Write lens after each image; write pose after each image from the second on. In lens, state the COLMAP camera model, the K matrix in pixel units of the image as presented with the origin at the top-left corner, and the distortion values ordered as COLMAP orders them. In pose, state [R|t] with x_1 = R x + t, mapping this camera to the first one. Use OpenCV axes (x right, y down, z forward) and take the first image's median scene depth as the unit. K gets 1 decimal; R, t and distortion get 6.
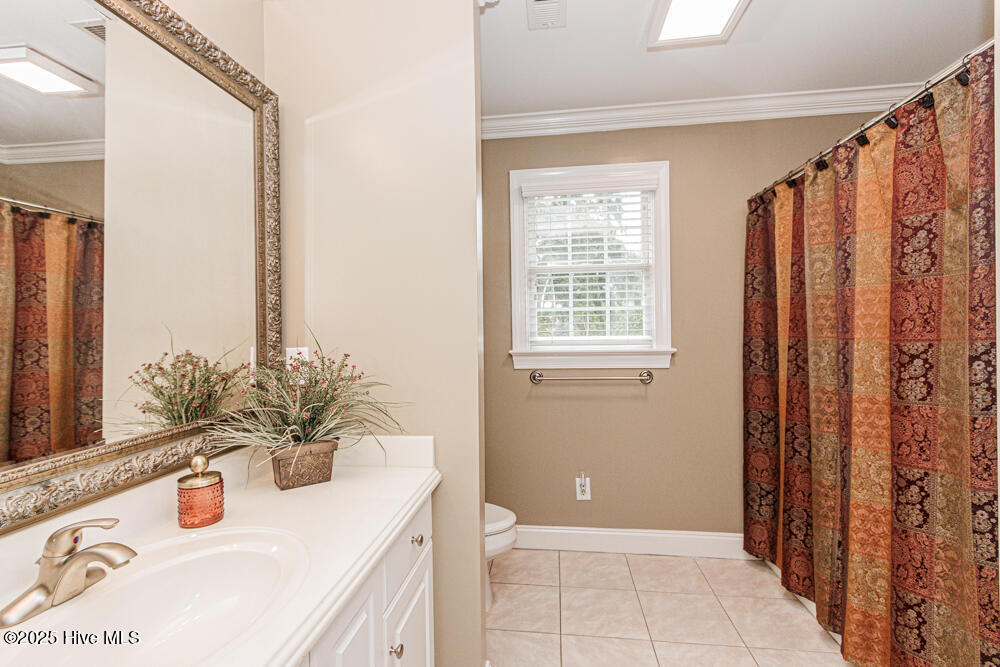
lens RADIAL K [[464.5, 0, 496.0], [0, 464.5, 334.0], [0, 0, 1]] dist [0.002437, -0.000902]
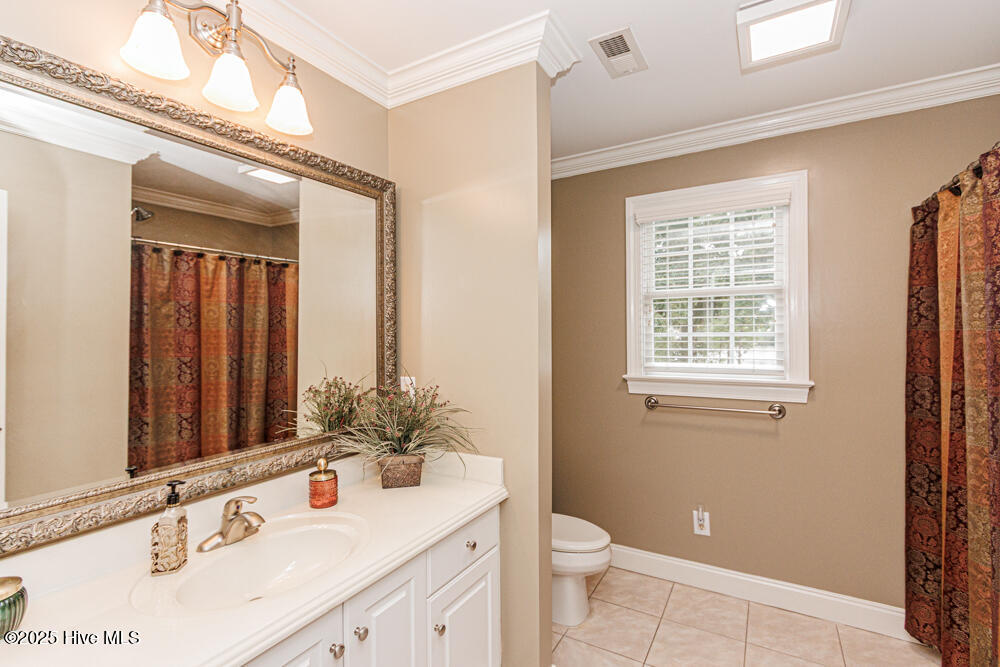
lens RADIAL K [[464.5, 0, 496.0], [0, 464.5, 334.0], [0, 0, 1]] dist [0.002437, -0.000902]
pose [[0.920449, 0.008374, -0.390773, 0.278472], [-0.008879, 0.999960, 0.000515, -0.086707], [0.390762, 0.002996, 0.920487, -0.077508]]
